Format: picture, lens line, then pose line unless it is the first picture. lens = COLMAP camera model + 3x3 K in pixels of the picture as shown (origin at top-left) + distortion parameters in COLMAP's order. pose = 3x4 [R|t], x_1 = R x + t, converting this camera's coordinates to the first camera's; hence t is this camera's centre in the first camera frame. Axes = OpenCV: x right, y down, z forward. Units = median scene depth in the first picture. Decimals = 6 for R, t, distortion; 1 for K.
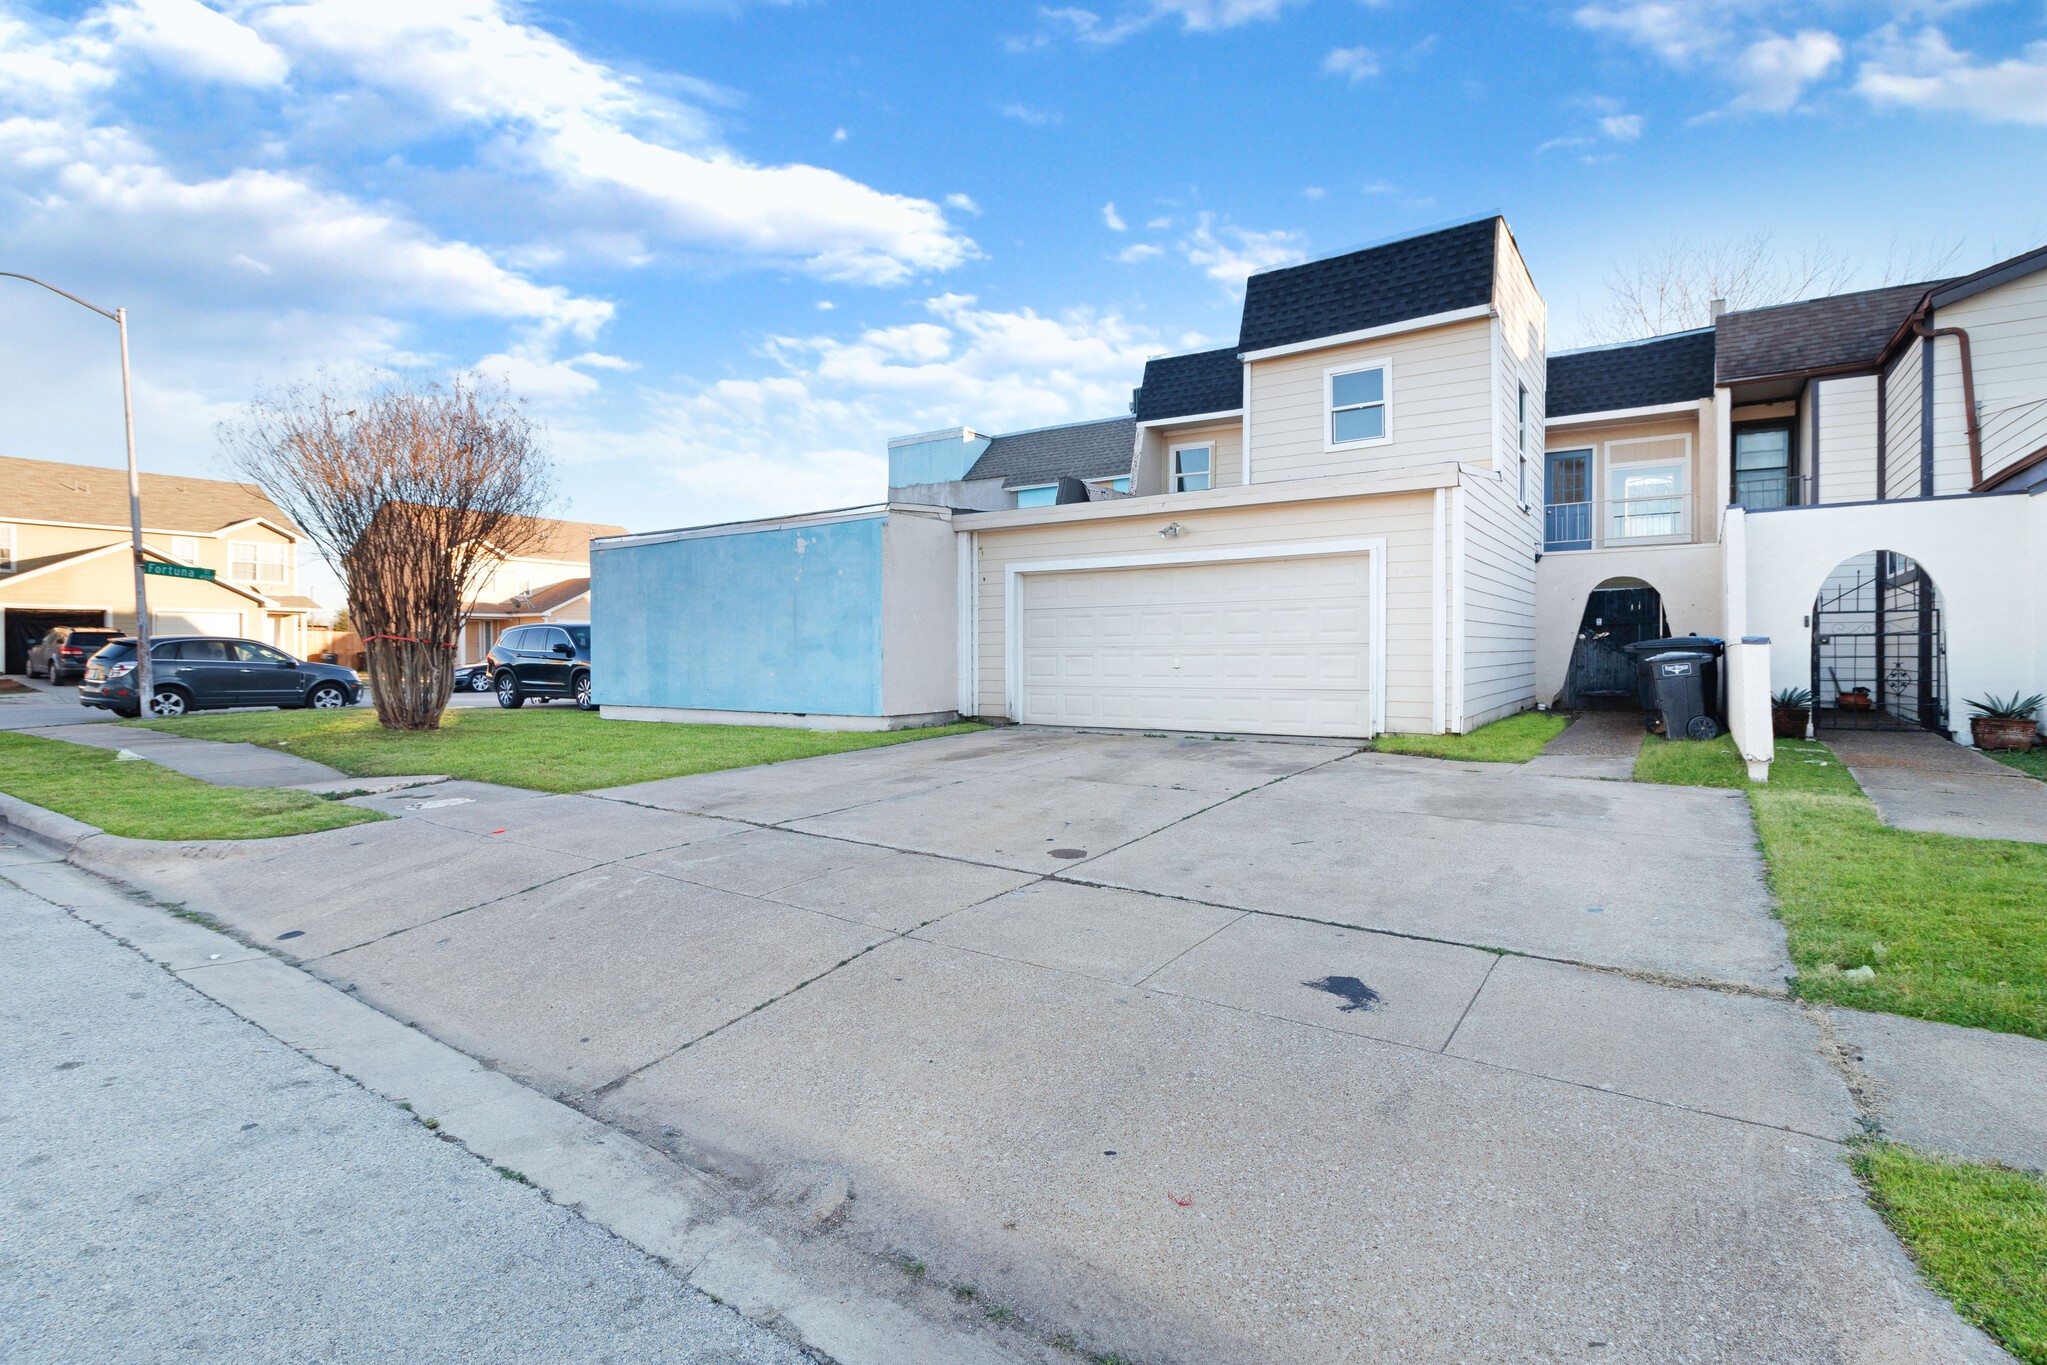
lens RADIAL K [[928.8, 0, 1019.6], [0, 928.8, 673.7], [0, 0, 1]] dist [0.006845, 0.003462]
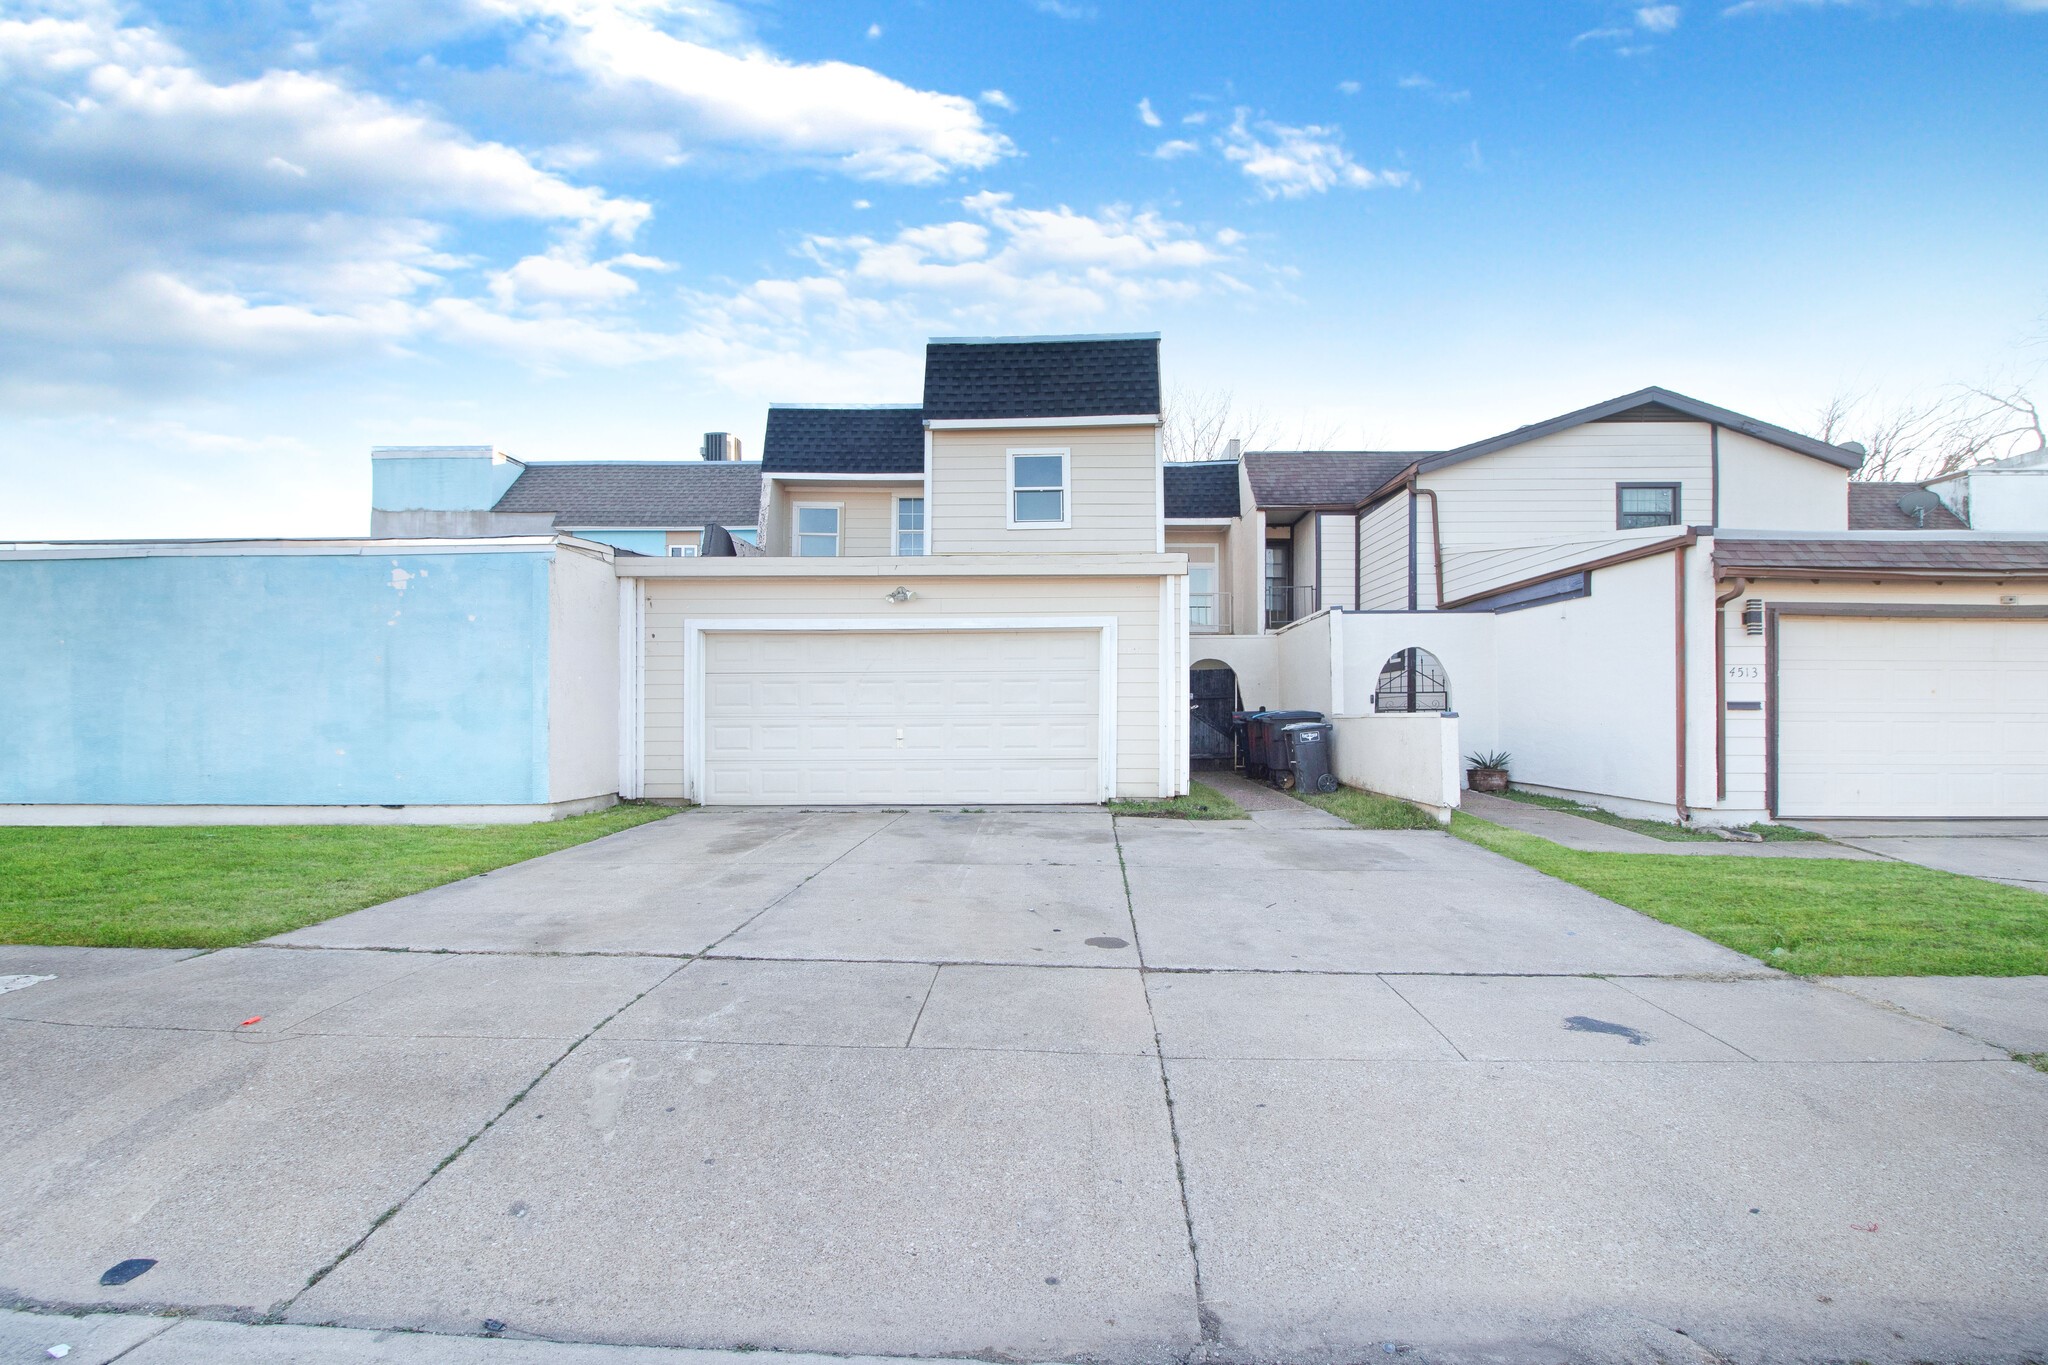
lens RADIAL K [[959.1, 0, 937.8], [0, 959.1, 727.1], [0, 0, 1]] dist [0.020111, -0.028037]
pose [[0.852013, -0.003607, 0.523508, -0.308698], [0.011870, 0.999852, -0.012429, -0.005701], [-0.523386, 0.016804, 0.851930, 0.140228]]
